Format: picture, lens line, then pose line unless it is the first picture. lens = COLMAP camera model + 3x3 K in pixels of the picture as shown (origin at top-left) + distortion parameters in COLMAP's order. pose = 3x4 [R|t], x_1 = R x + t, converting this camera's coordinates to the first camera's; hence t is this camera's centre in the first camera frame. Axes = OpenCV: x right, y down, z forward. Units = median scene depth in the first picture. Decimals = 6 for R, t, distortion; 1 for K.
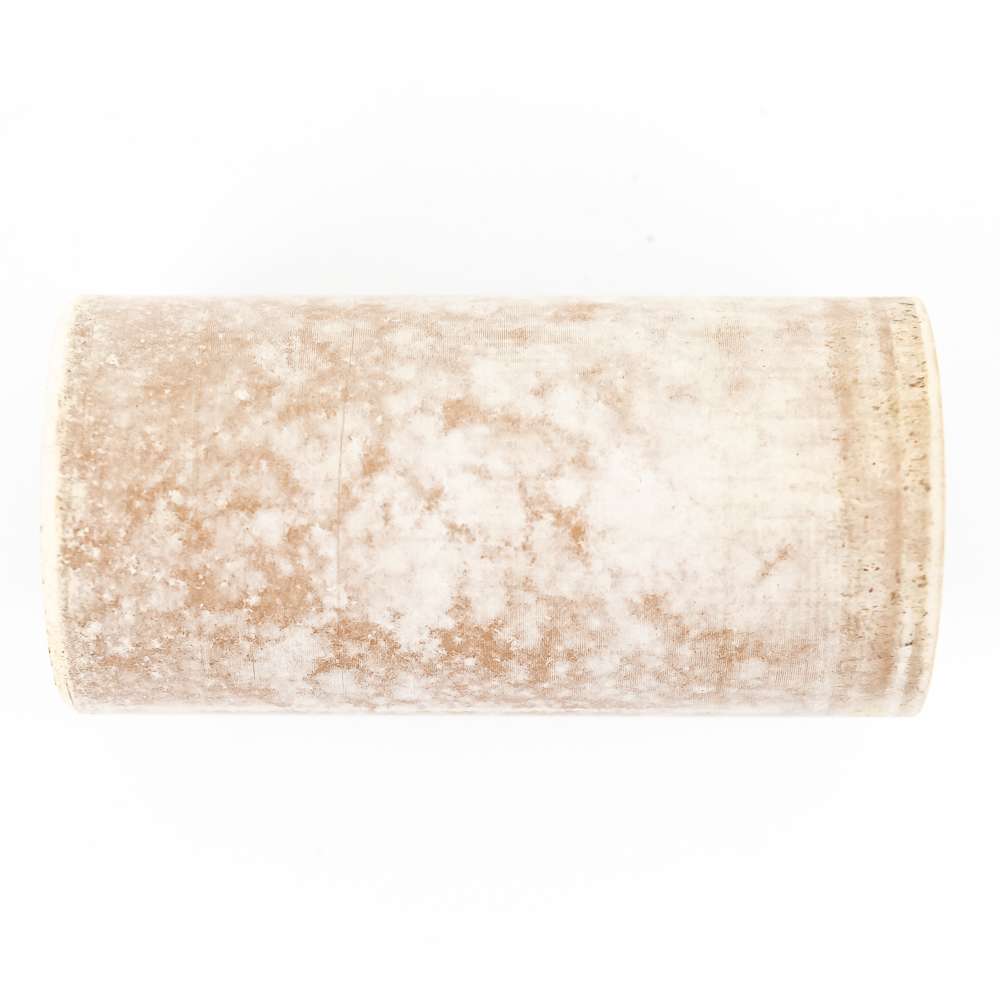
lens RADIAL K [[3468.1, 0, 498.8], [0, 3468.1, 500.0], [0, 0, 1]] dist [-0.088164, 0.000000]
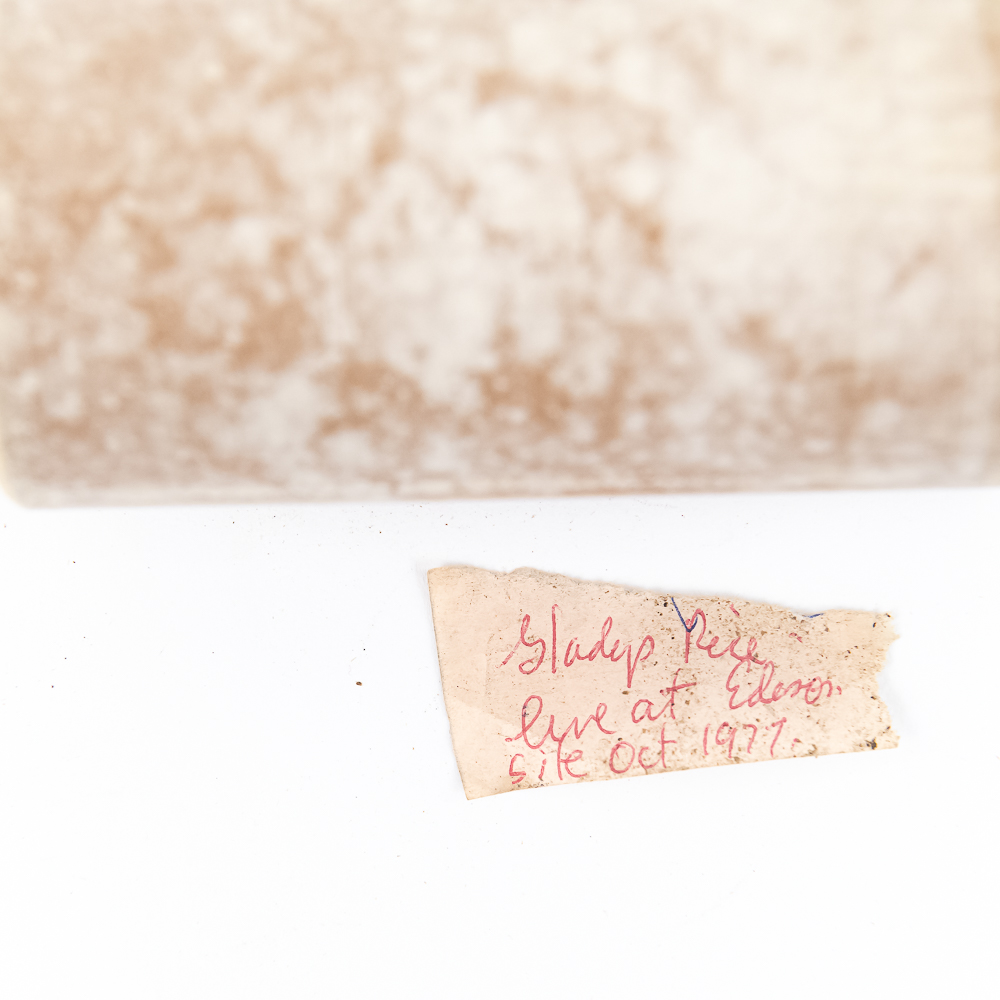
lens RADIAL K [[3468.1, 0, 500.9], [0, 3468.1, 500.1], [0, 0, 1]] dist [-0.088164, 0.000000]
pose [[0.999550, -0.026318, -0.014416, -0.001469], [0.026445, 0.999612, 0.008705, 0.059716], [0.014181, -0.009082, 0.999858, 0.231975]]
